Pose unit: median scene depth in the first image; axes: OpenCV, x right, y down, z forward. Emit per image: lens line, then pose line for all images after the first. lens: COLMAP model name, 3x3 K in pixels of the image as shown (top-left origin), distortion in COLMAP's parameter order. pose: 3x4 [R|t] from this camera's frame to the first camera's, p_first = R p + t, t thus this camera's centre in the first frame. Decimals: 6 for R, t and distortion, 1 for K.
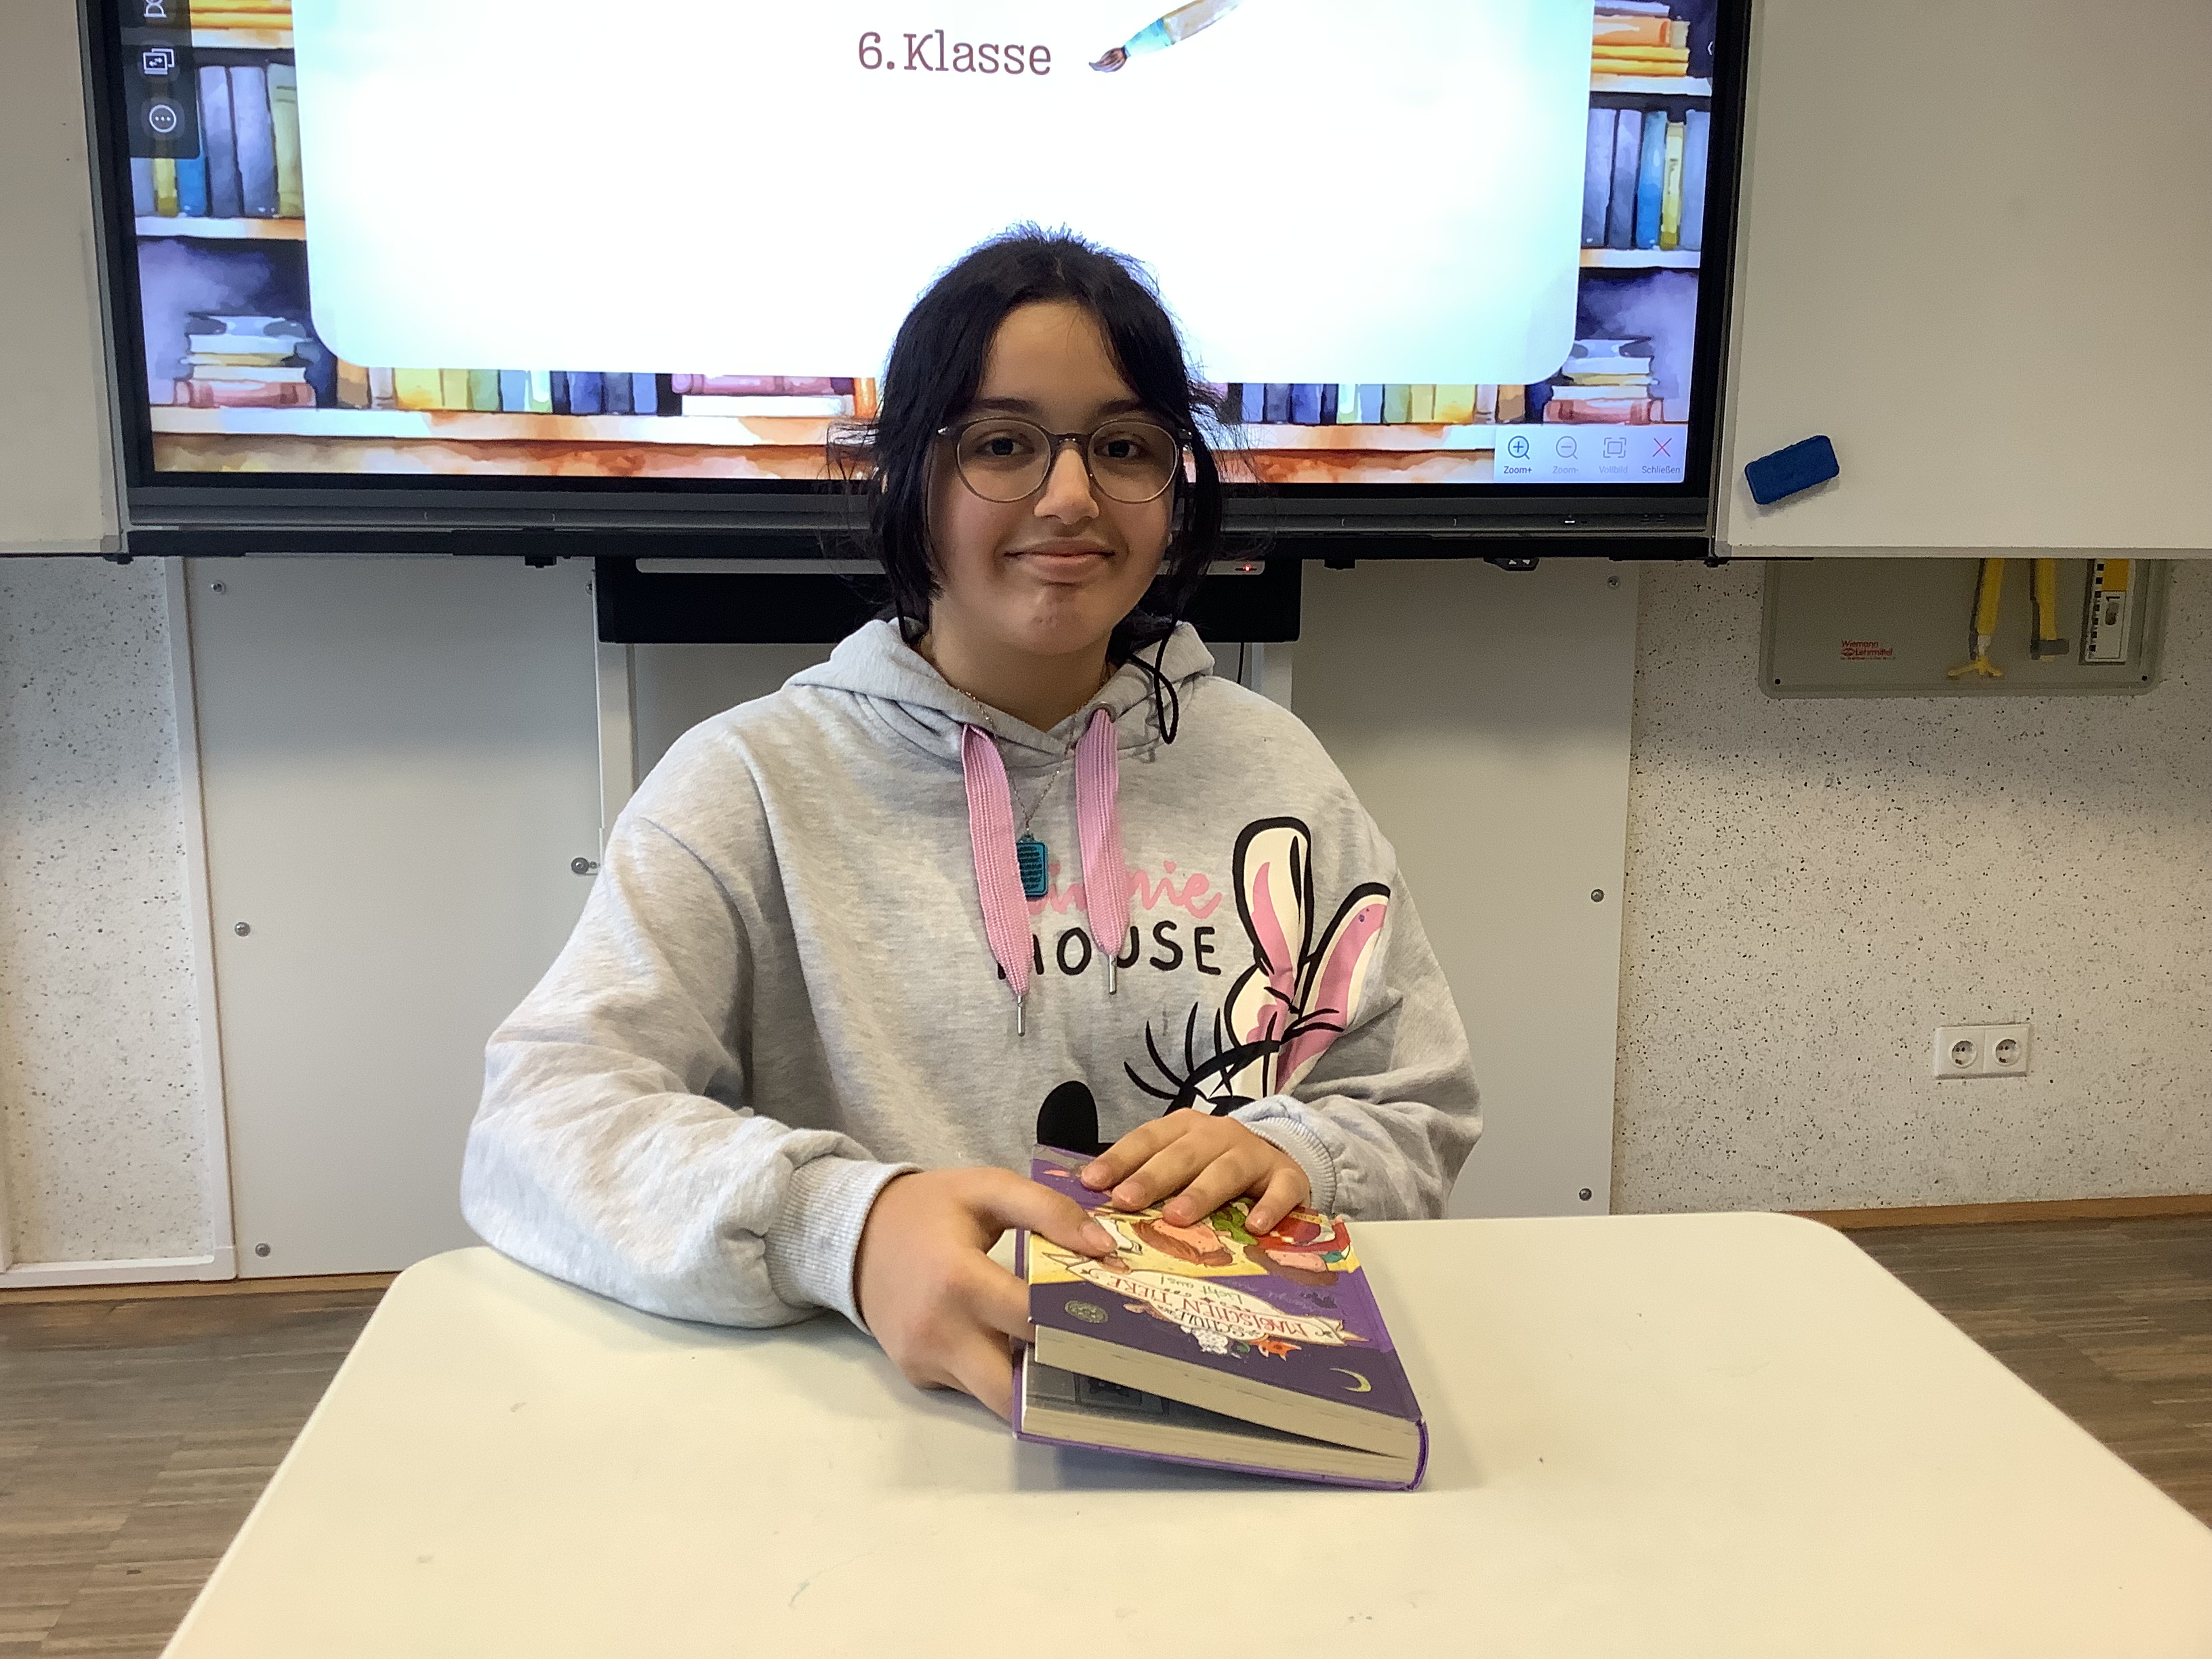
lens RADIAL K [[1941.8, 0, 1099.1], [0, 1941.8, 839.4], [0, 0, 1]] dist [0.112285, -0.200680]
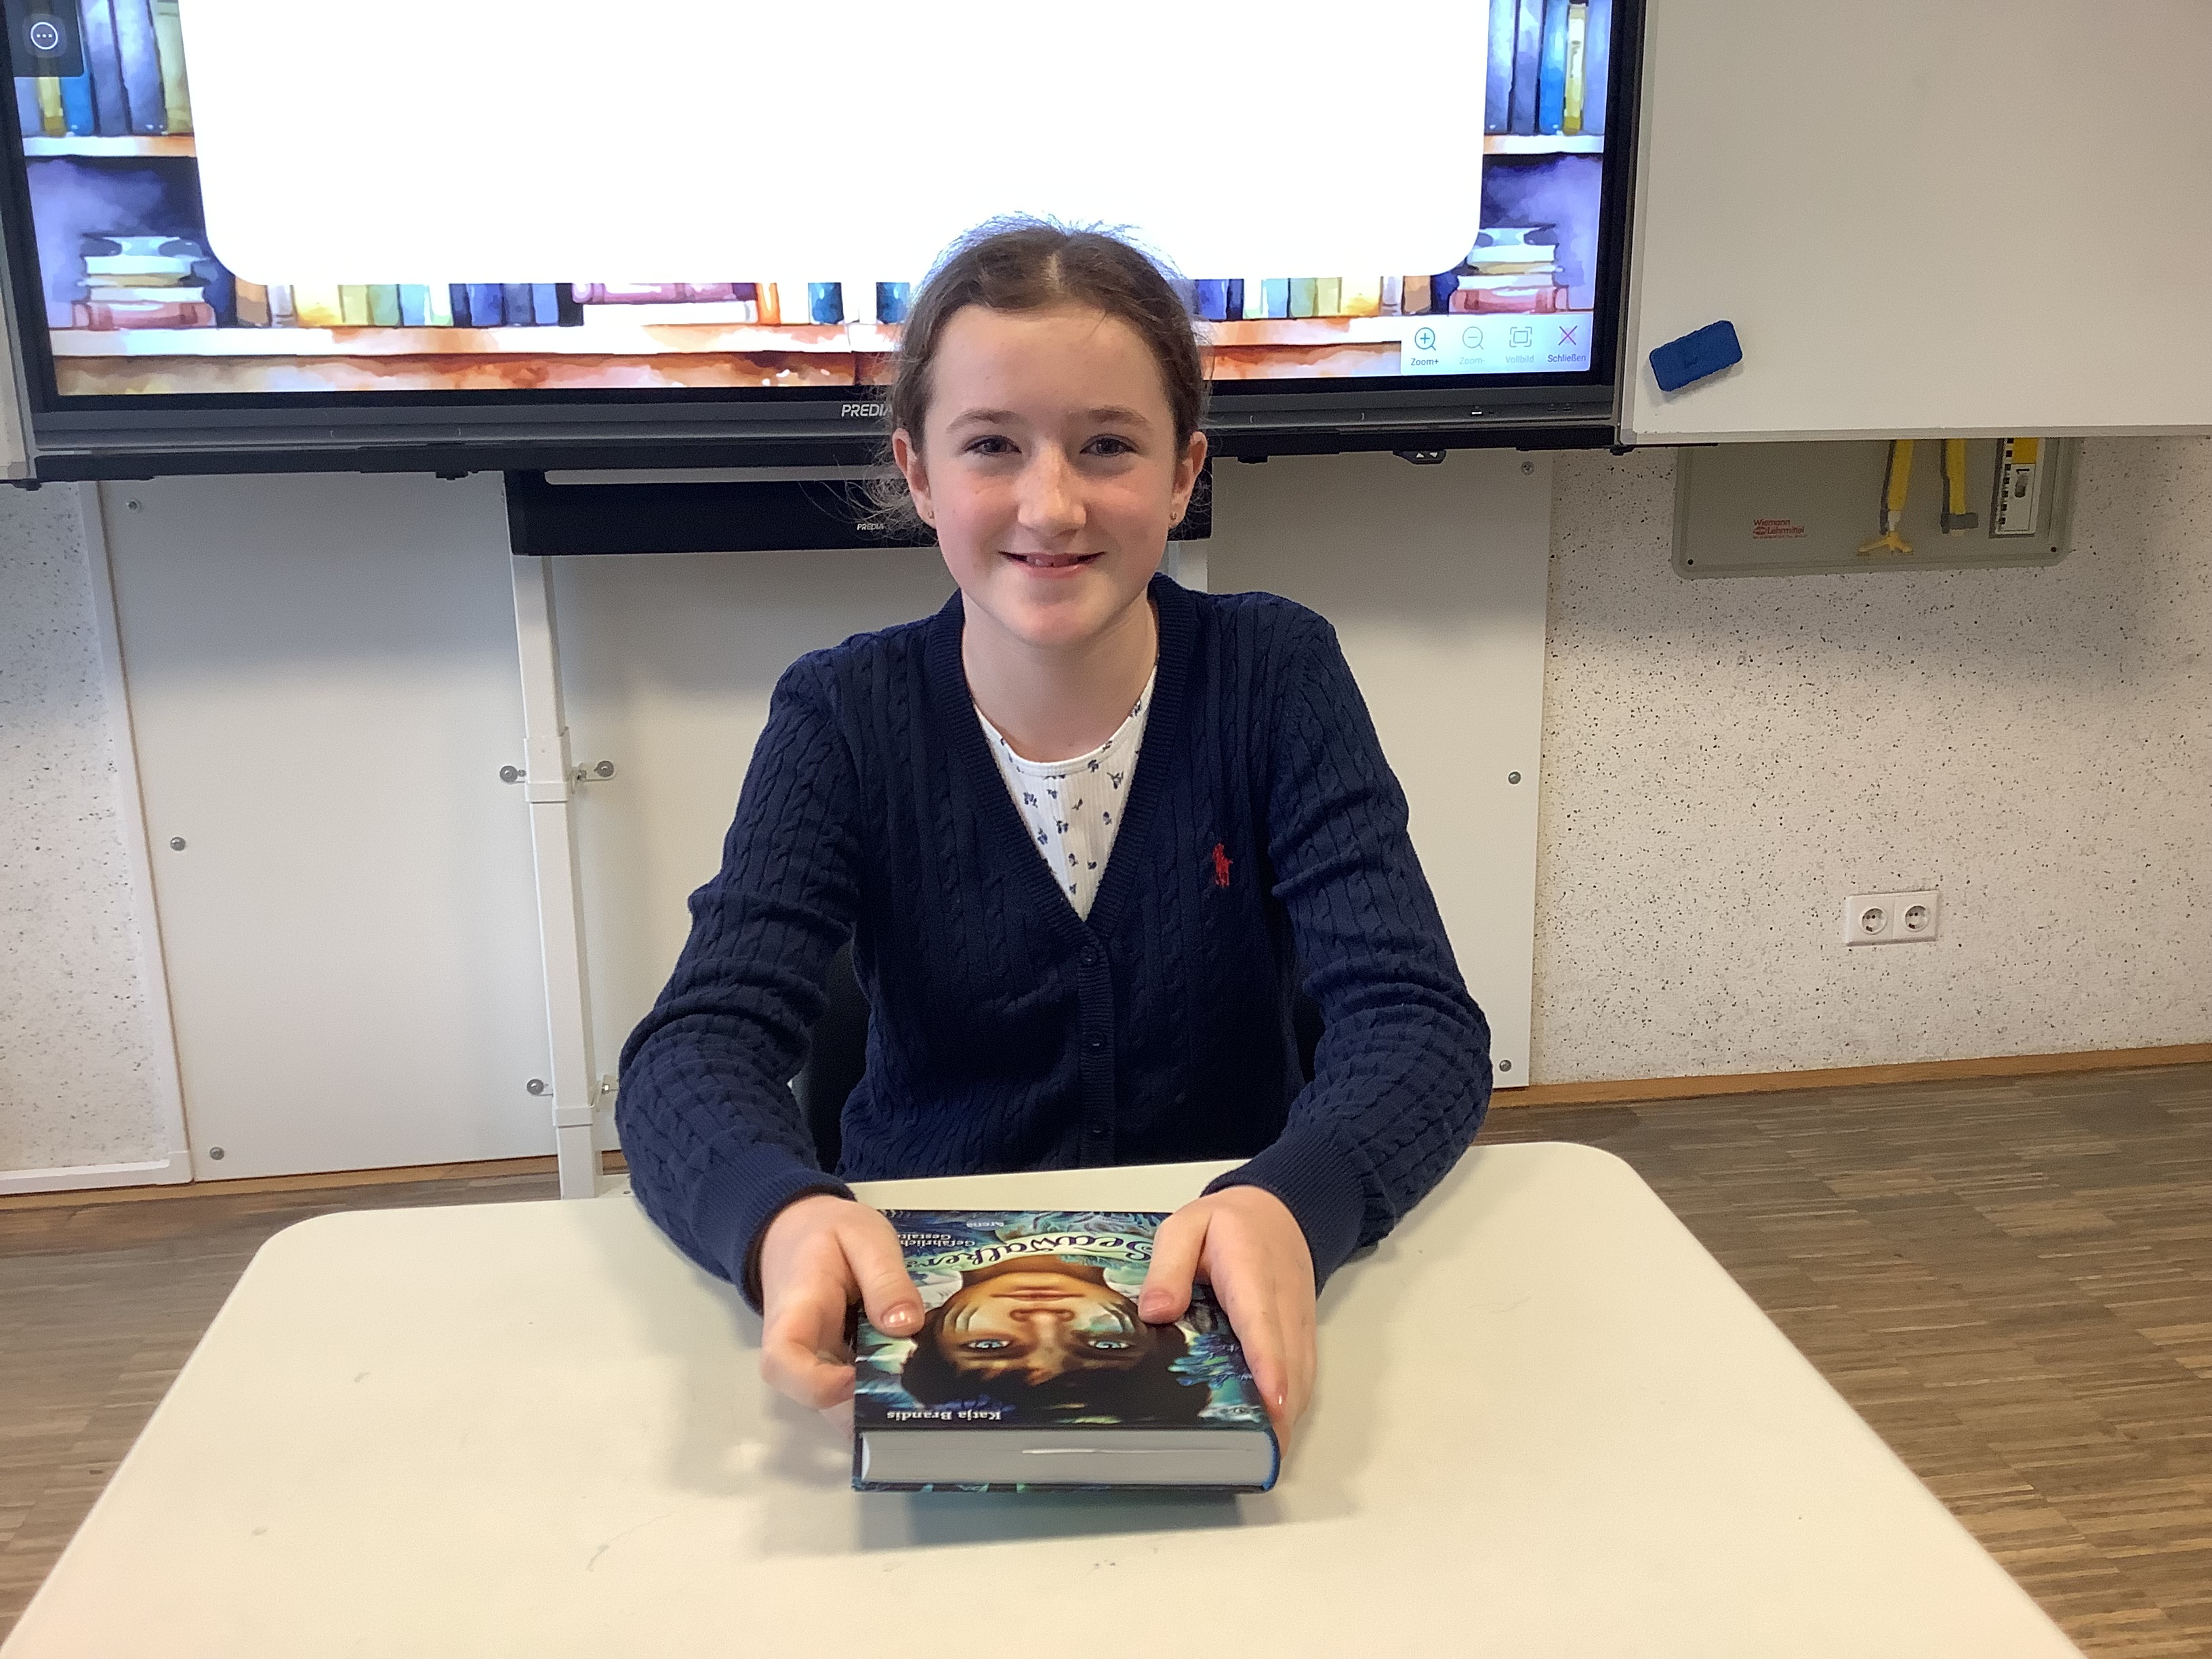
lens RADIAL K [[1941.8, 0, 1099.1], [0, 1941.8, 839.4], [0, 0, 1]] dist [0.112285, -0.200680]
pose [[0.999701, -0.022861, 0.008695, 0.034036], [0.022144, 0.996926, 0.075161, -0.024664], [-0.010386, -0.074946, 0.997134, -0.019268]]
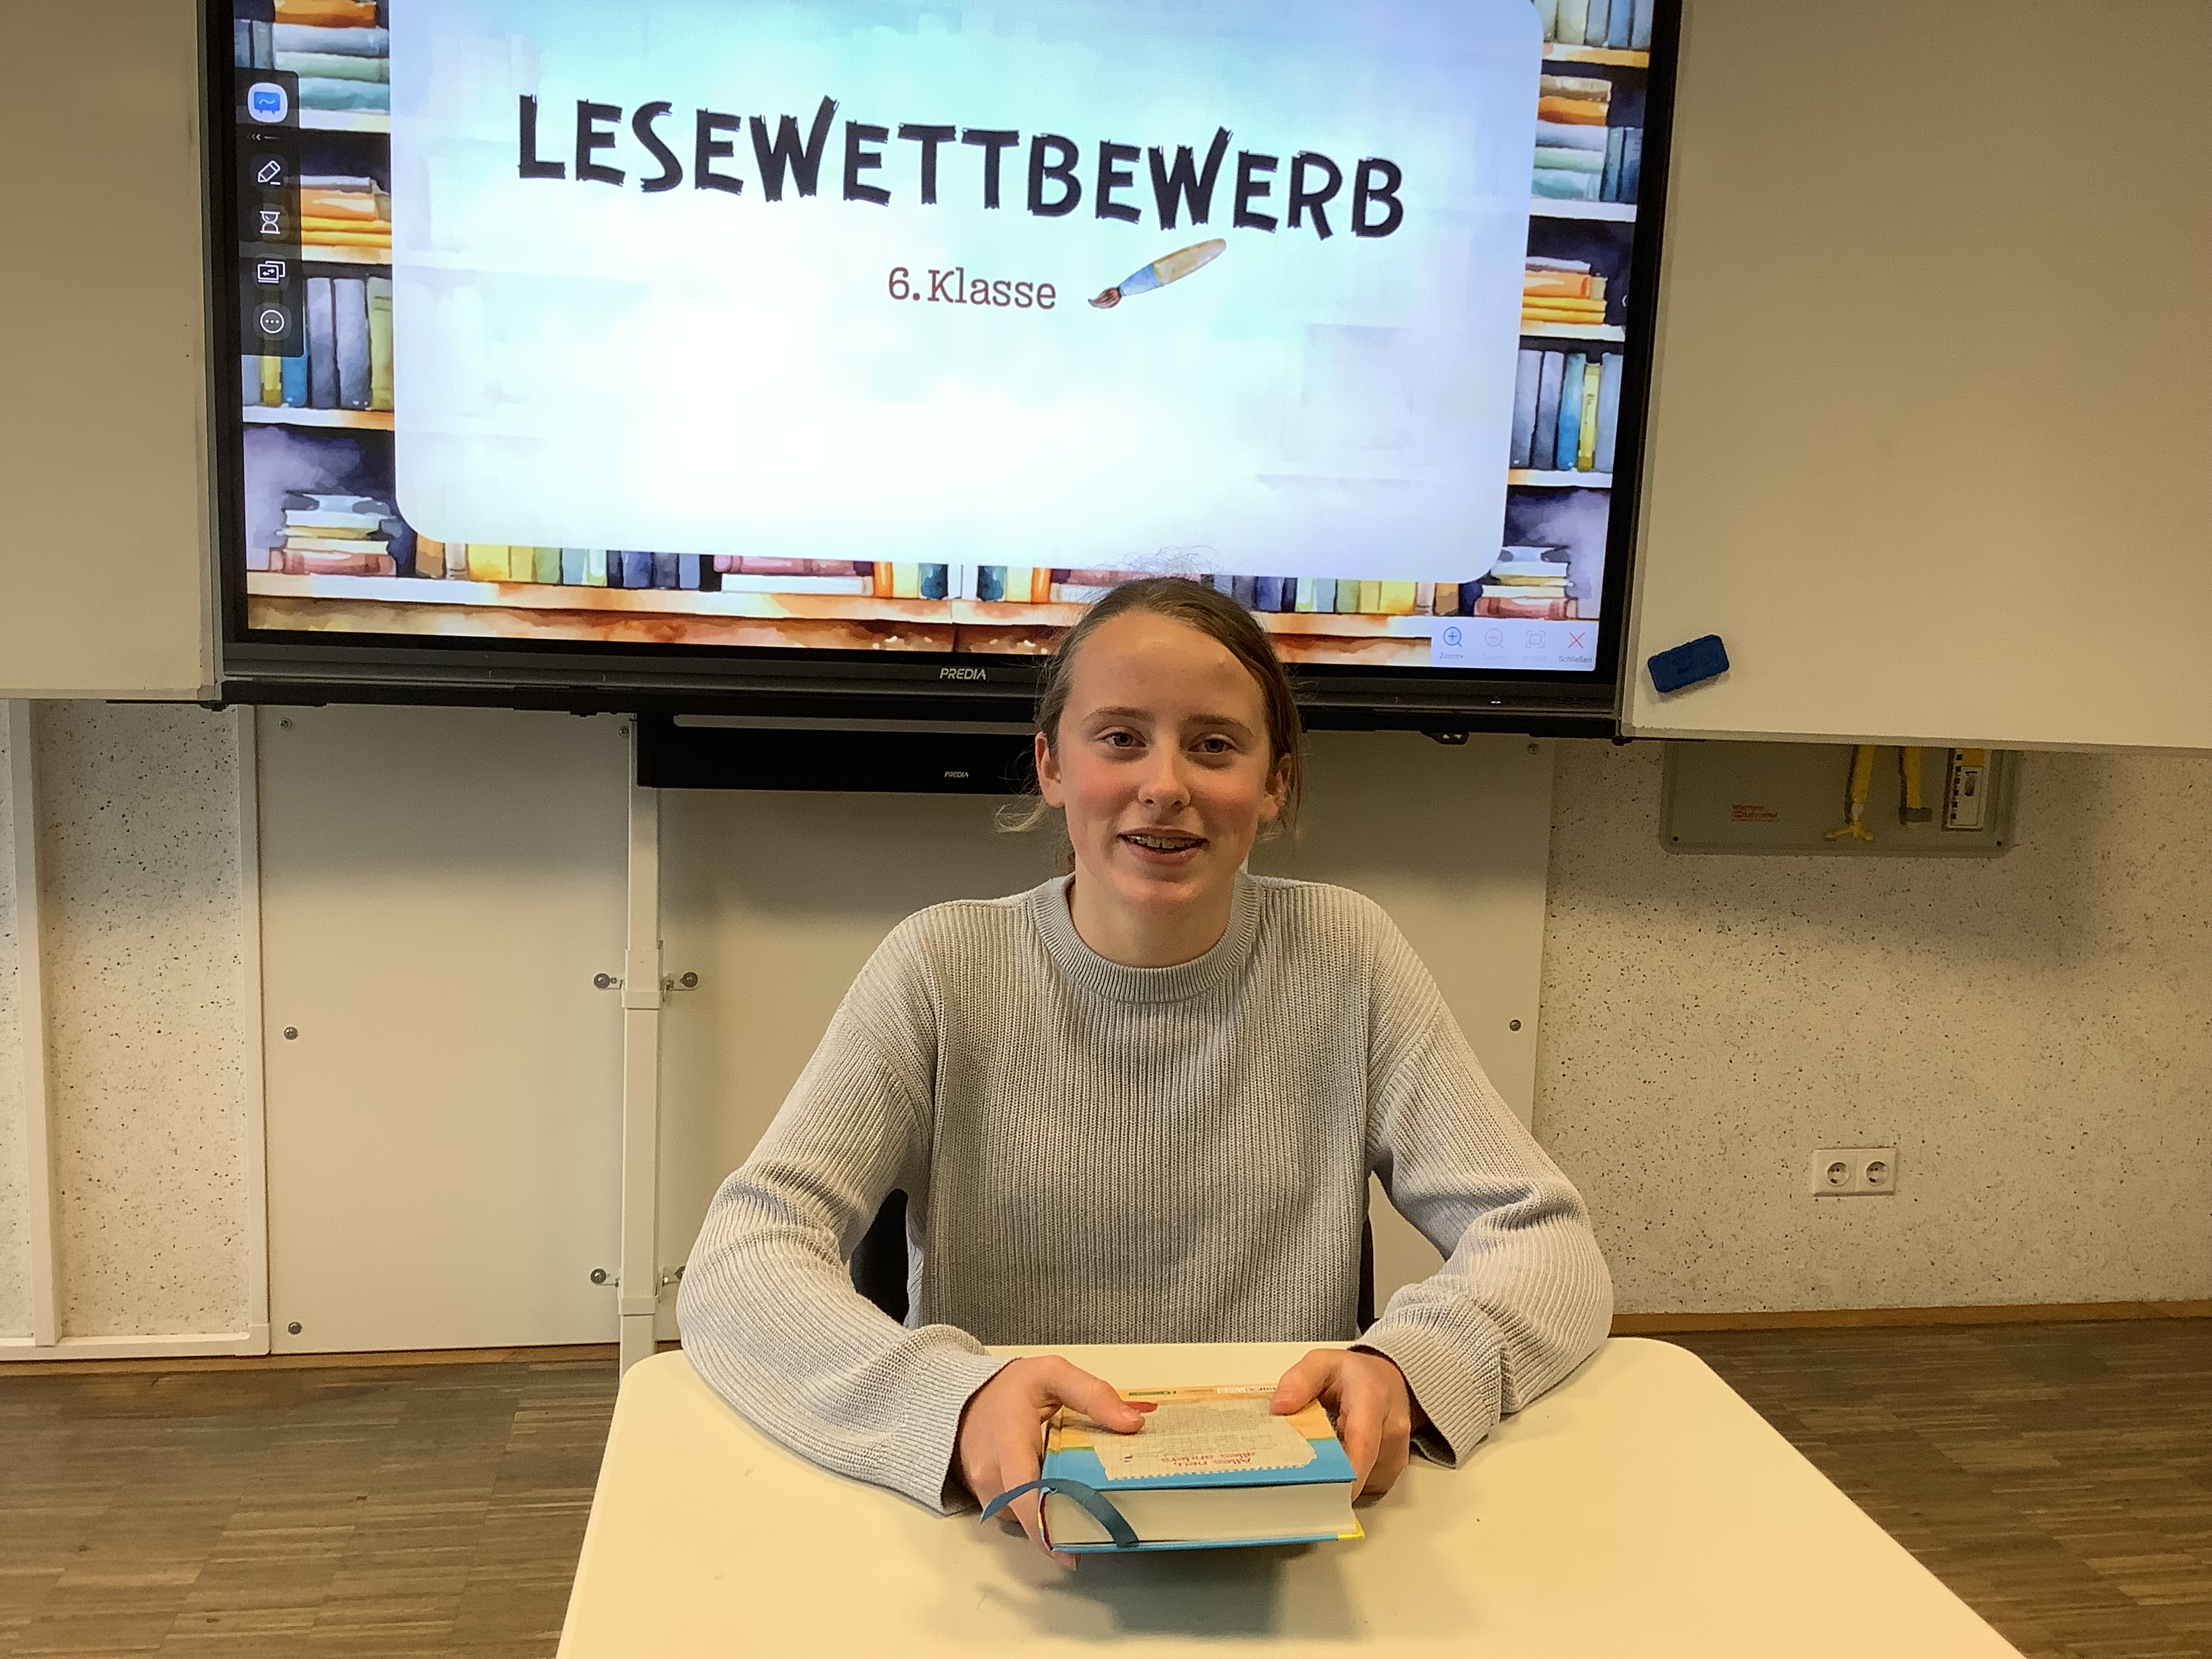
lens RADIAL K [[1966.5, 0, 1101.5], [0, 1966.5, 837.4], [0, 0, 1]] dist [0.126134, -0.240889]
pose [[0.998775, 0.026864, 0.041565, -0.036662], [-0.025408, 0.999059, -0.035149, -0.039082], [-0.042470, 0.034049, 0.998517, -0.144911]]
